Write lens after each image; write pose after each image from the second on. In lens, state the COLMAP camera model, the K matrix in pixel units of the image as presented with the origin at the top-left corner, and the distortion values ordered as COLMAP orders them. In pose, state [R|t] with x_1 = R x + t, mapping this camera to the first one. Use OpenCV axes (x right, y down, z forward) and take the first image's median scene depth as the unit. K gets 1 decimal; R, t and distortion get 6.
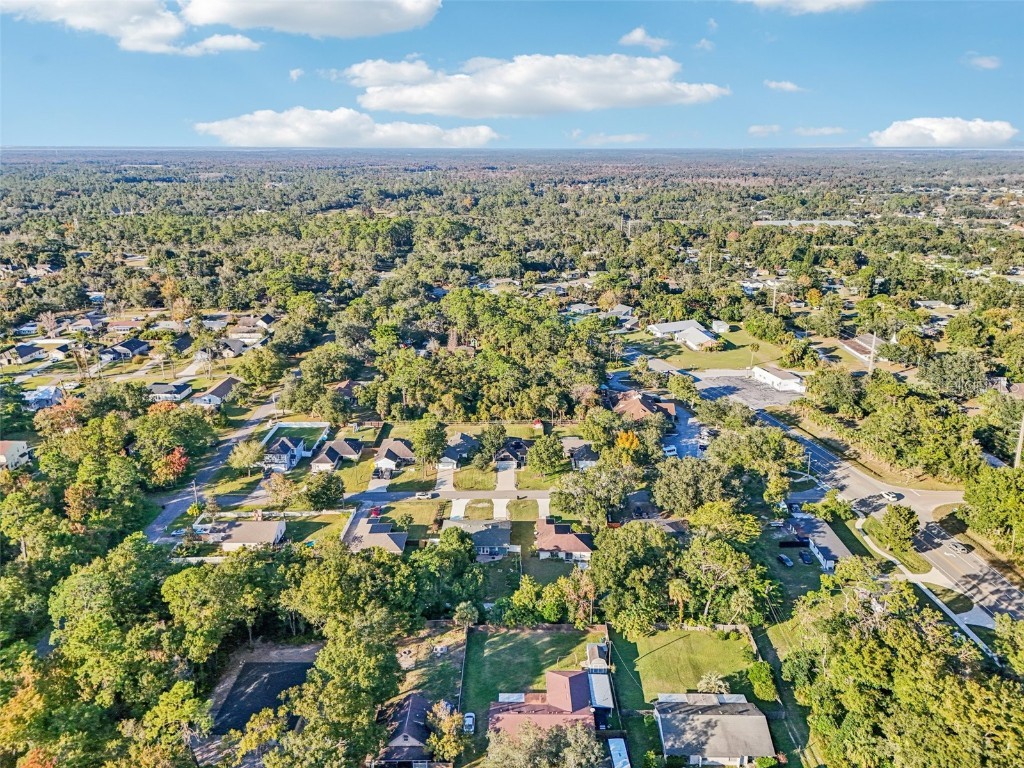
lens RADIAL K [[762.8, 0, 512.0], [0, 762.8, 384.0], [0, 0, 1]] dist [0.012139, 0.001529]
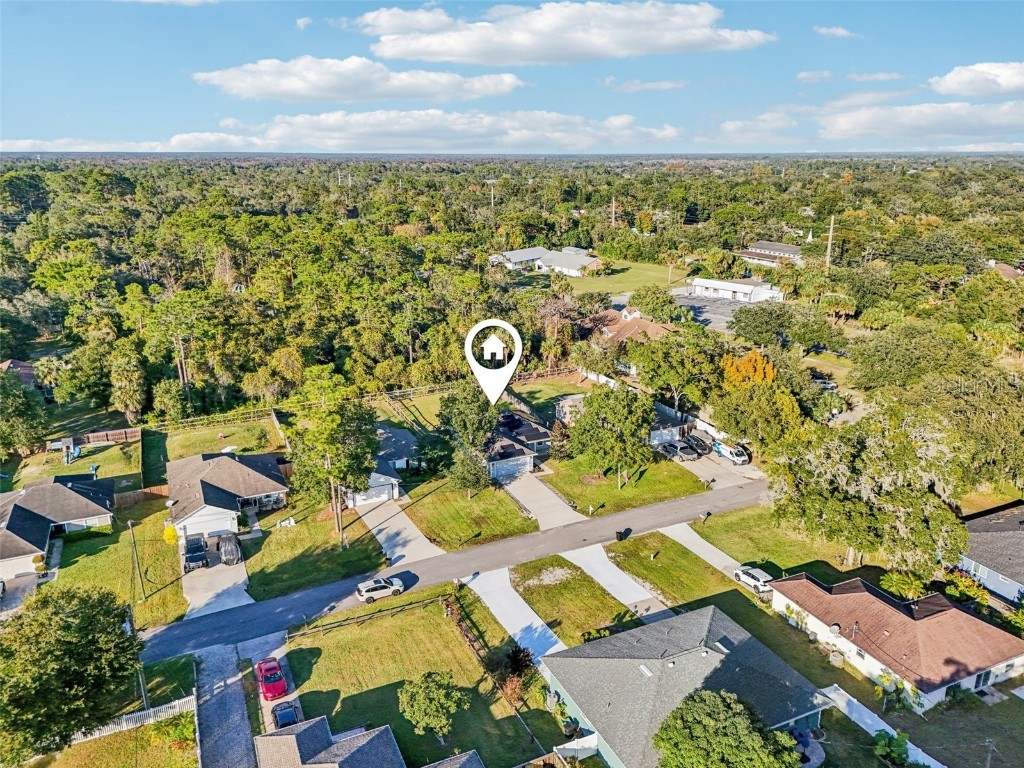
lens RADIAL K [[762.8, 0, 512.0], [0, 762.8, 384.0], [0, 0, 1]] dist [0.012139, 0.001529]
pose [[0.898812, -0.125506, 0.419982, -0.168056], [0.131747, 0.991181, 0.014247, 0.049728], [-0.418066, 0.042526, 0.907421, 0.565032]]
